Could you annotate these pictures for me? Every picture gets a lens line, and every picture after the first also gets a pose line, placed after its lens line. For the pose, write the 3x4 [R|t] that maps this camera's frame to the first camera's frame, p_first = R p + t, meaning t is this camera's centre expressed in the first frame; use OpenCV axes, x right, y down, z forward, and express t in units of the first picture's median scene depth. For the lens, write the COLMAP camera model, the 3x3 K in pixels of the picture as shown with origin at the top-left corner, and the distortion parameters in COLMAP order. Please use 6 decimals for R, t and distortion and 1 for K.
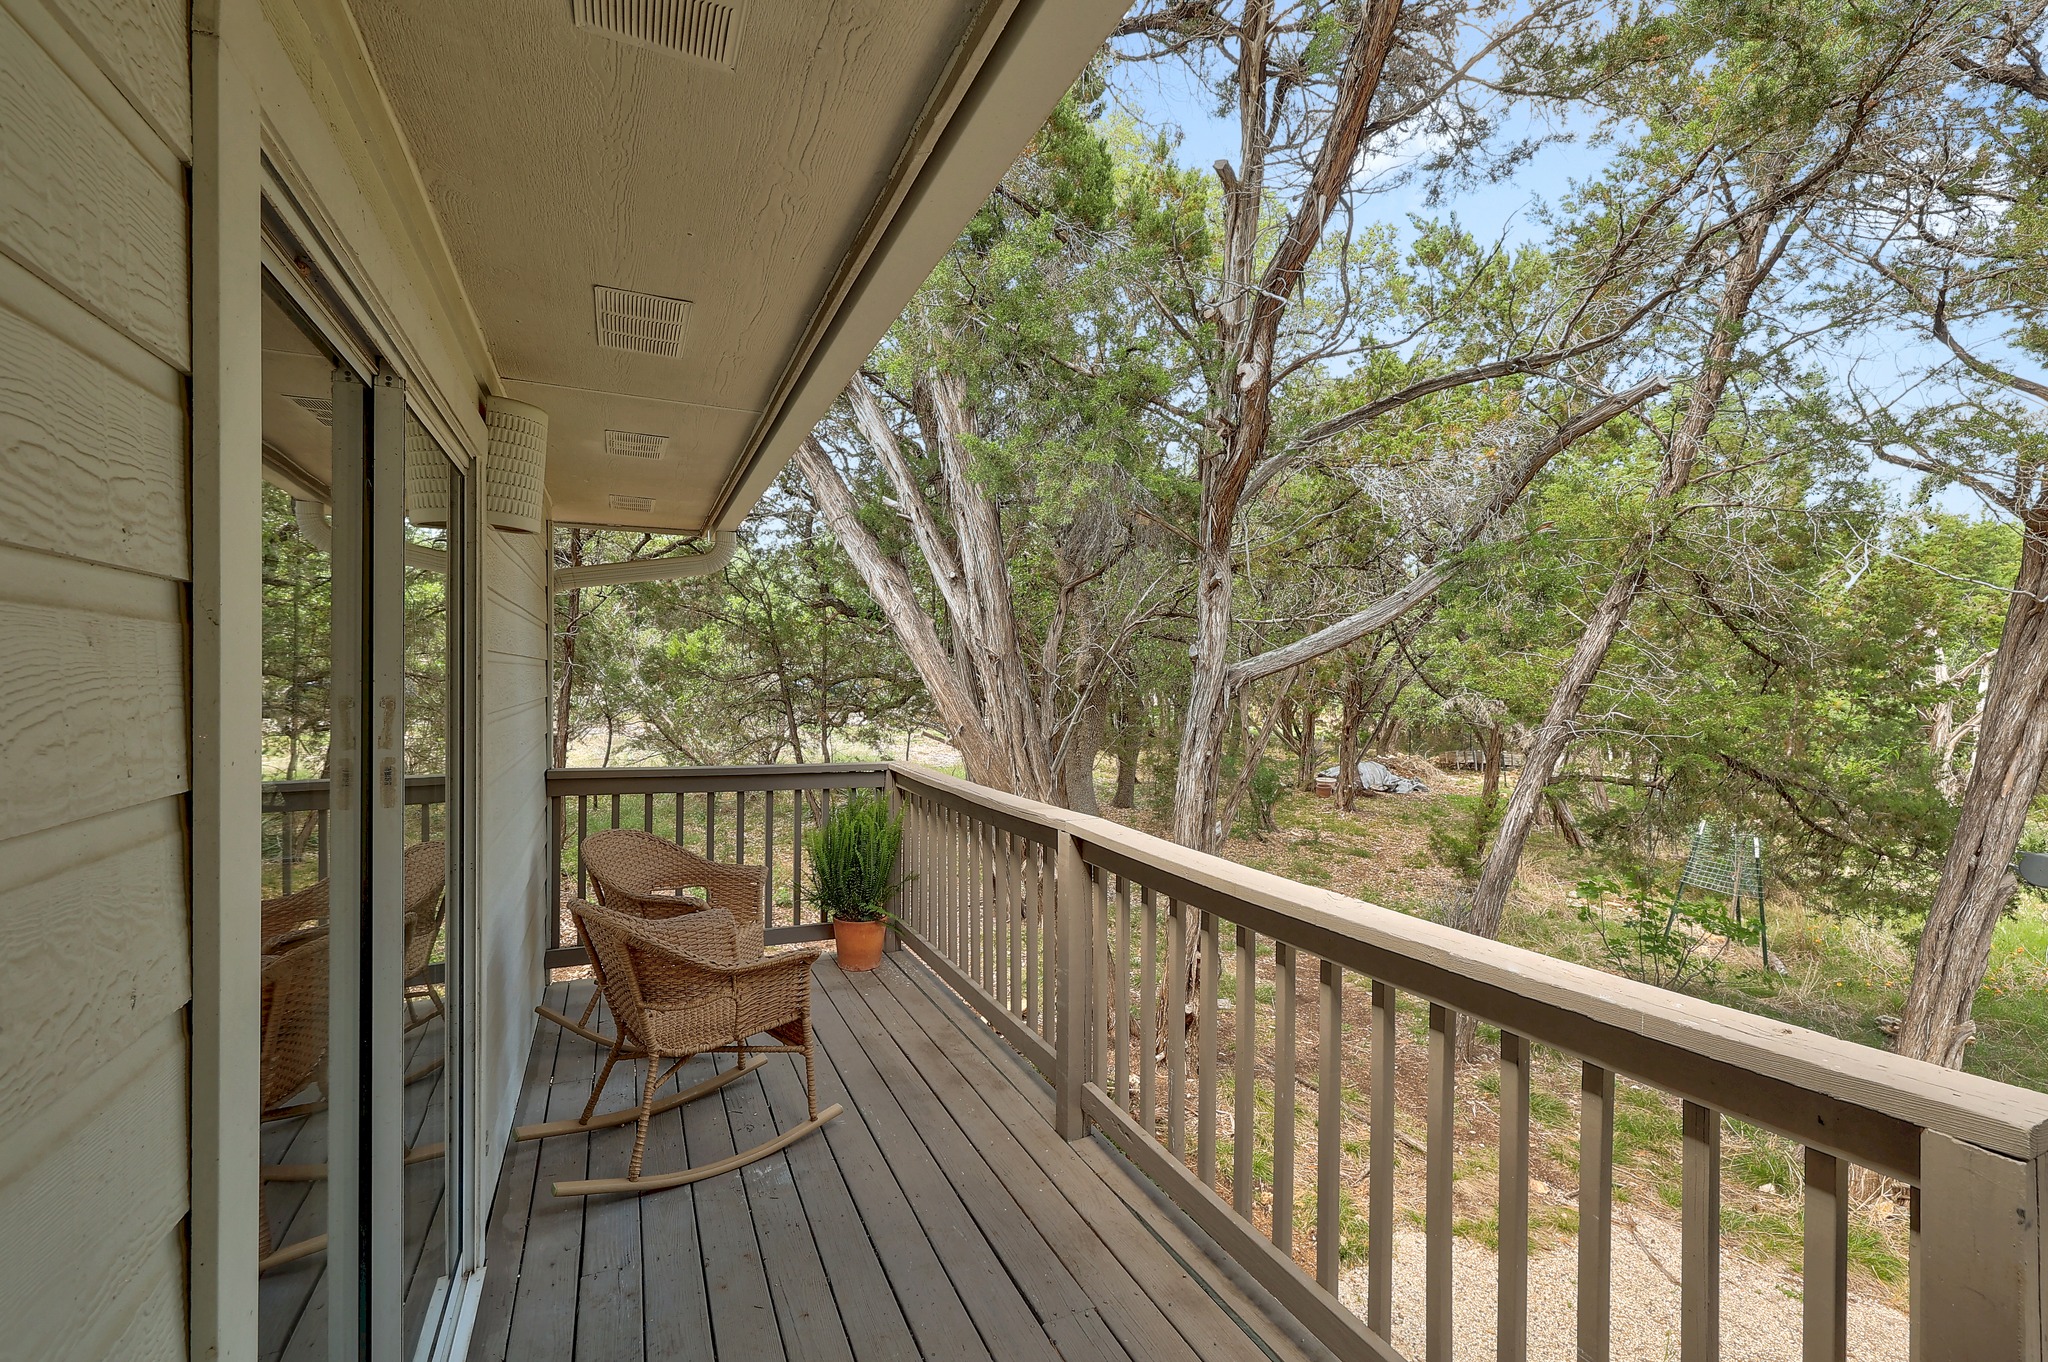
lens RADIAL K [[905.6, 0, 1024.1], [0, 905.6, 677.9], [0, 0, 1]] dist [0.000739, 0.000069]
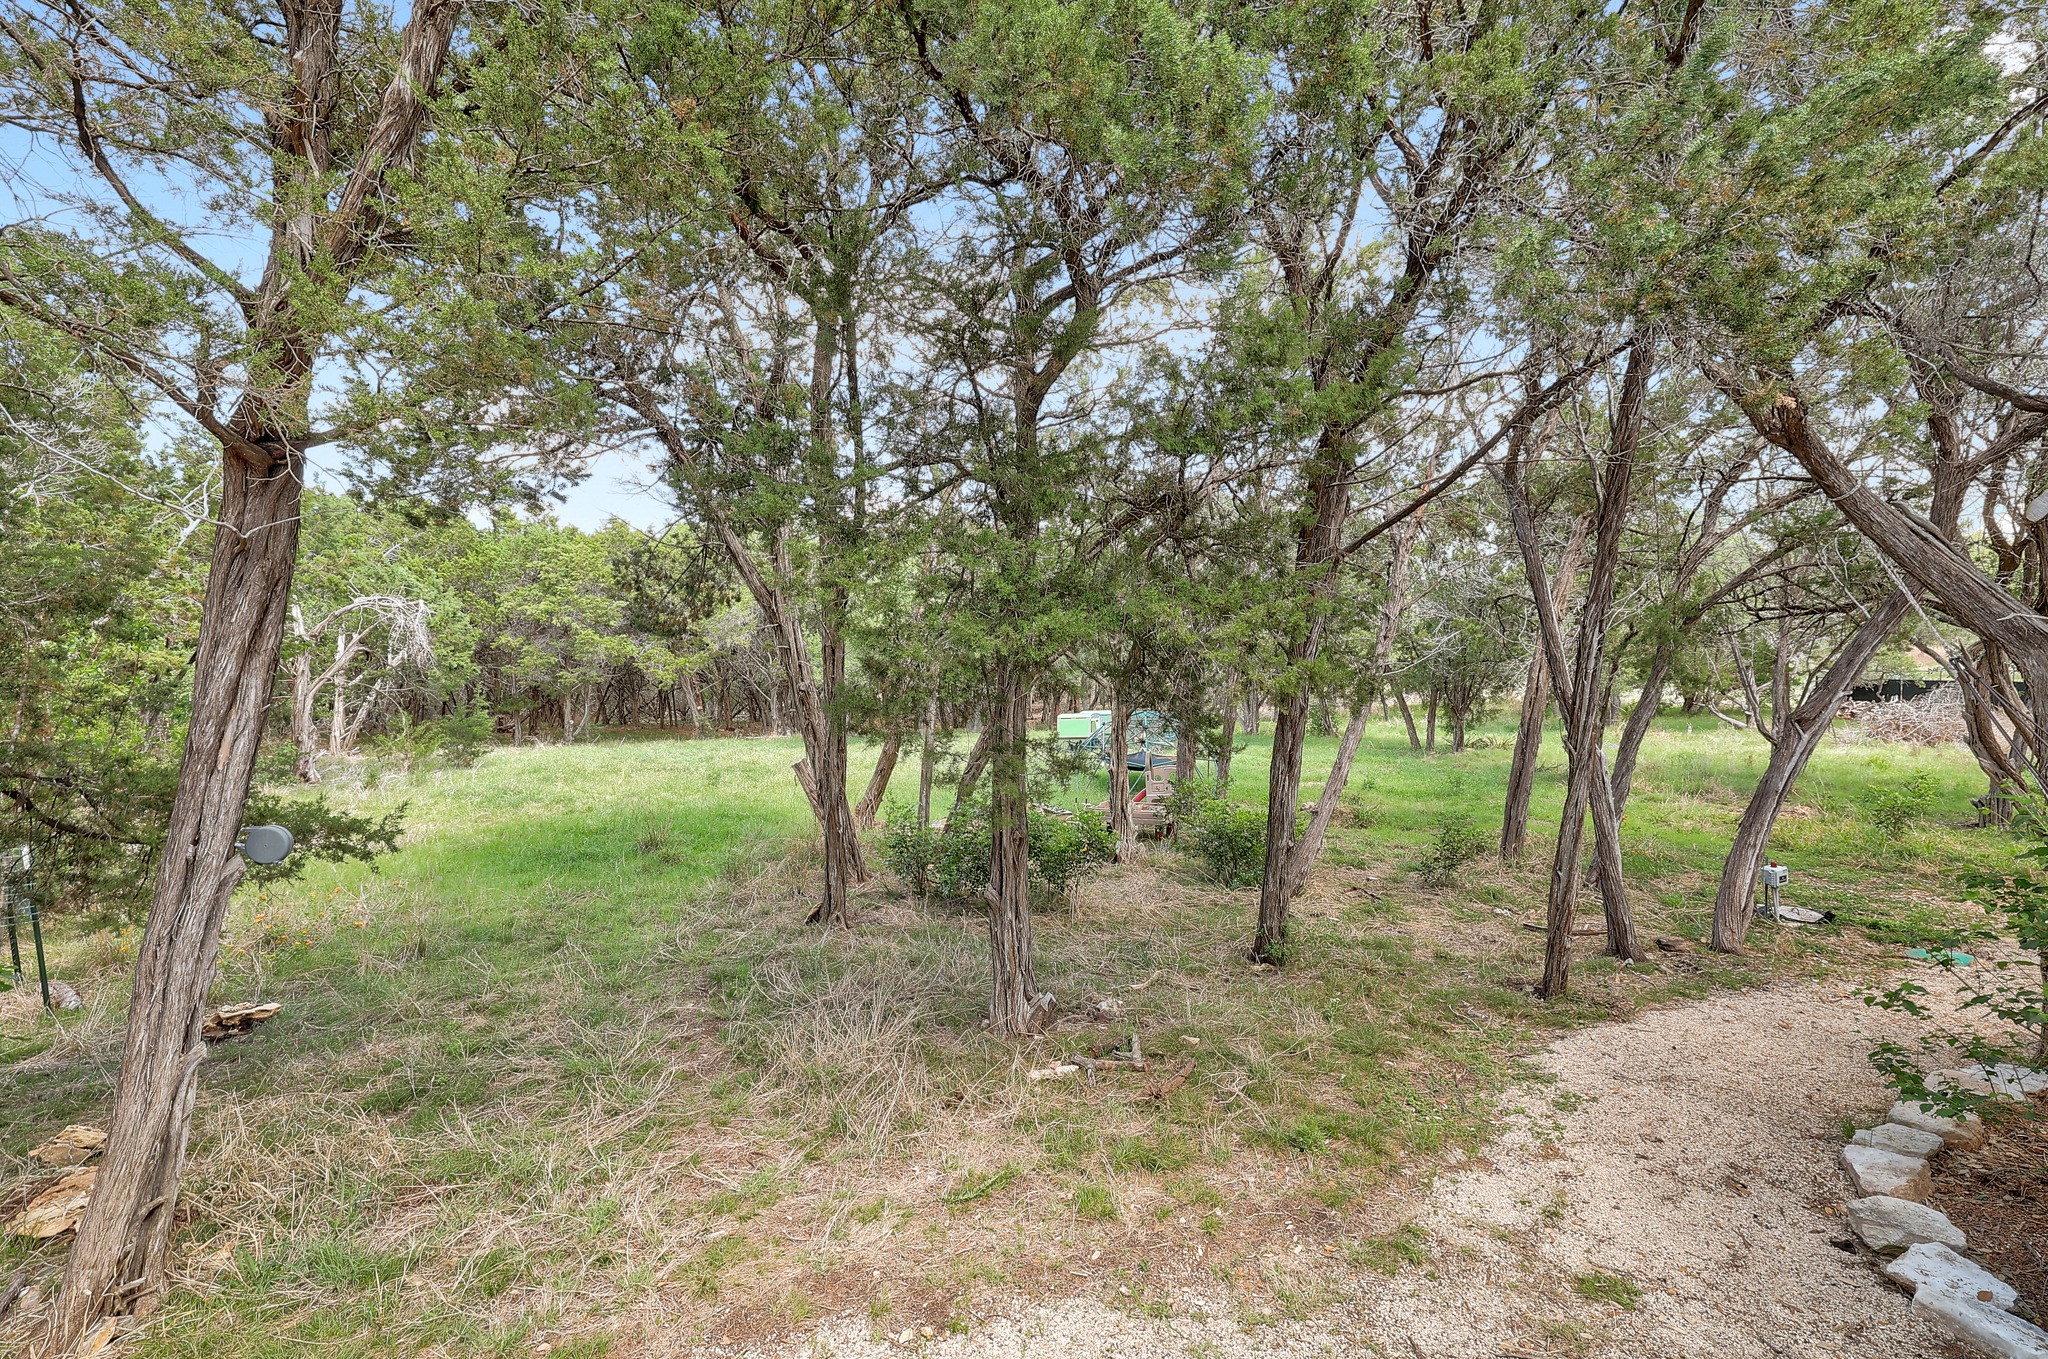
lens RADIAL K [[905.6, 0, 1023.8], [0, 905.6, 676.2], [0, 0, 1]] dist [0.000739, 0.000069]
pose [[0.127567, -0.051510, 0.990491, 0.342887], [0.006777, 0.998672, 0.051063, 0.007479], [-0.991807, 0.000199, 0.127747, 0.152329]]
